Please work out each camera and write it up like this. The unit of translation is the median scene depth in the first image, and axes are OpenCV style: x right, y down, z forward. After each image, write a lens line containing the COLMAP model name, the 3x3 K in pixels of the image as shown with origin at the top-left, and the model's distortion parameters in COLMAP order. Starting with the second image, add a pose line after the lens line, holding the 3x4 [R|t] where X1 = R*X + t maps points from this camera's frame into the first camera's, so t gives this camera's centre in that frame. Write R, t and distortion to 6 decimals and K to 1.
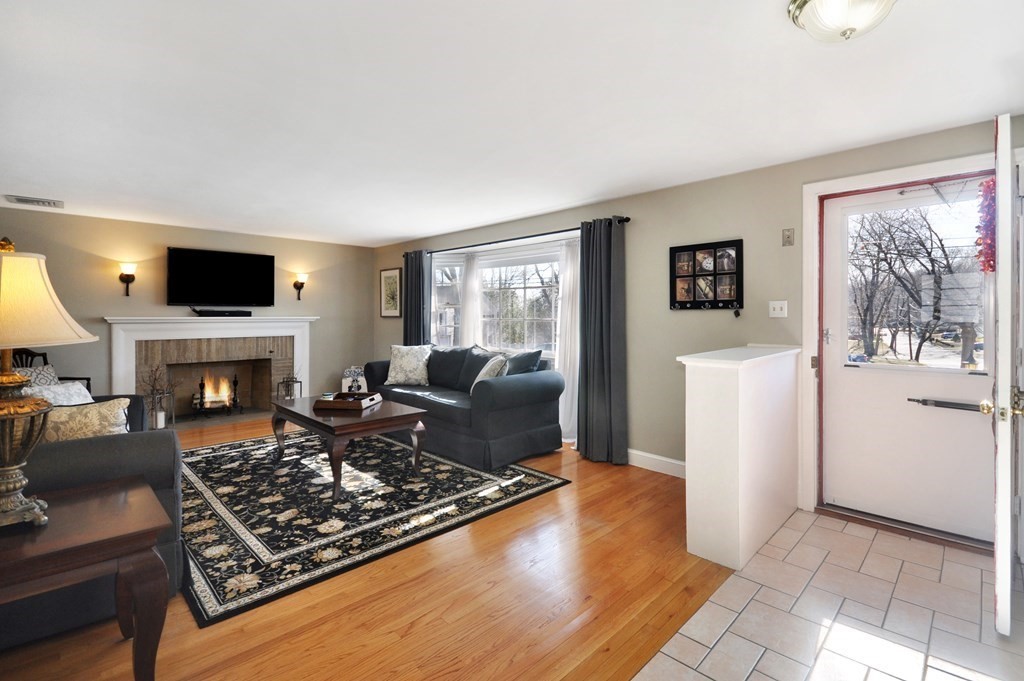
lens RADIAL K [[467.7, 0, 516.7], [0, 467.7, 314.3], [0, 0, 1]] dist [-0.001742, -0.000196]
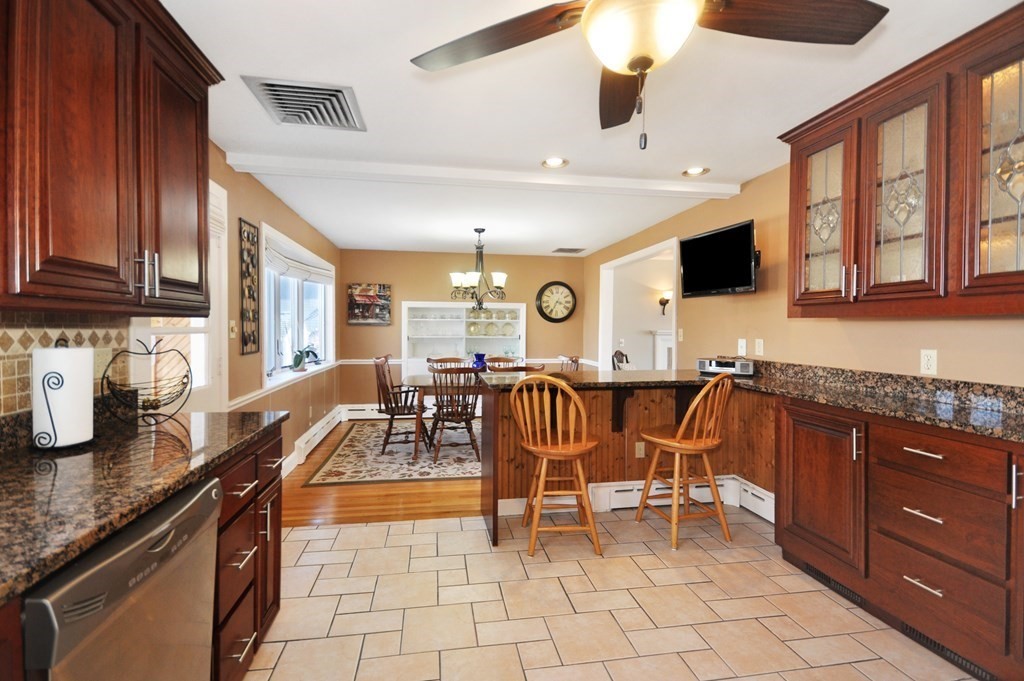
lens RADIAL K [[453.5, 0, 496.5], [0, 453.5, 337.0], [0, 0, 1]] dist [0.001351, 0.000179]
pose [[0.807041, 0.015352, -0.590295, -0.590810], [-0.005095, 0.999806, 0.019036, 0.002354], [0.590473, -0.012355, 0.806963, -0.520507]]
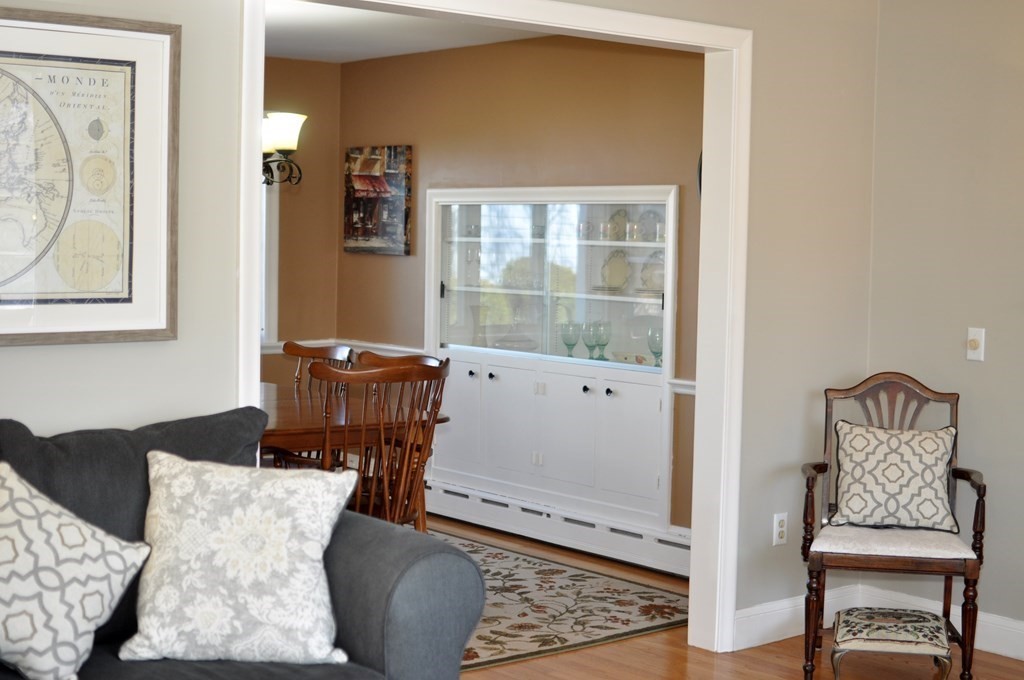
lens RADIAL K [[1503.3, 0, 512.0], [0, 1503.3, 340.0], [0, 0, 1]] dist [-0.008008, 0.024860]
pose [[-0.105899, 0.063688, -0.992335, 0.167910], [-0.020338, 0.997599, 0.066196, -0.031014], [0.994169, 0.027193, -0.104349, 1.016852]]
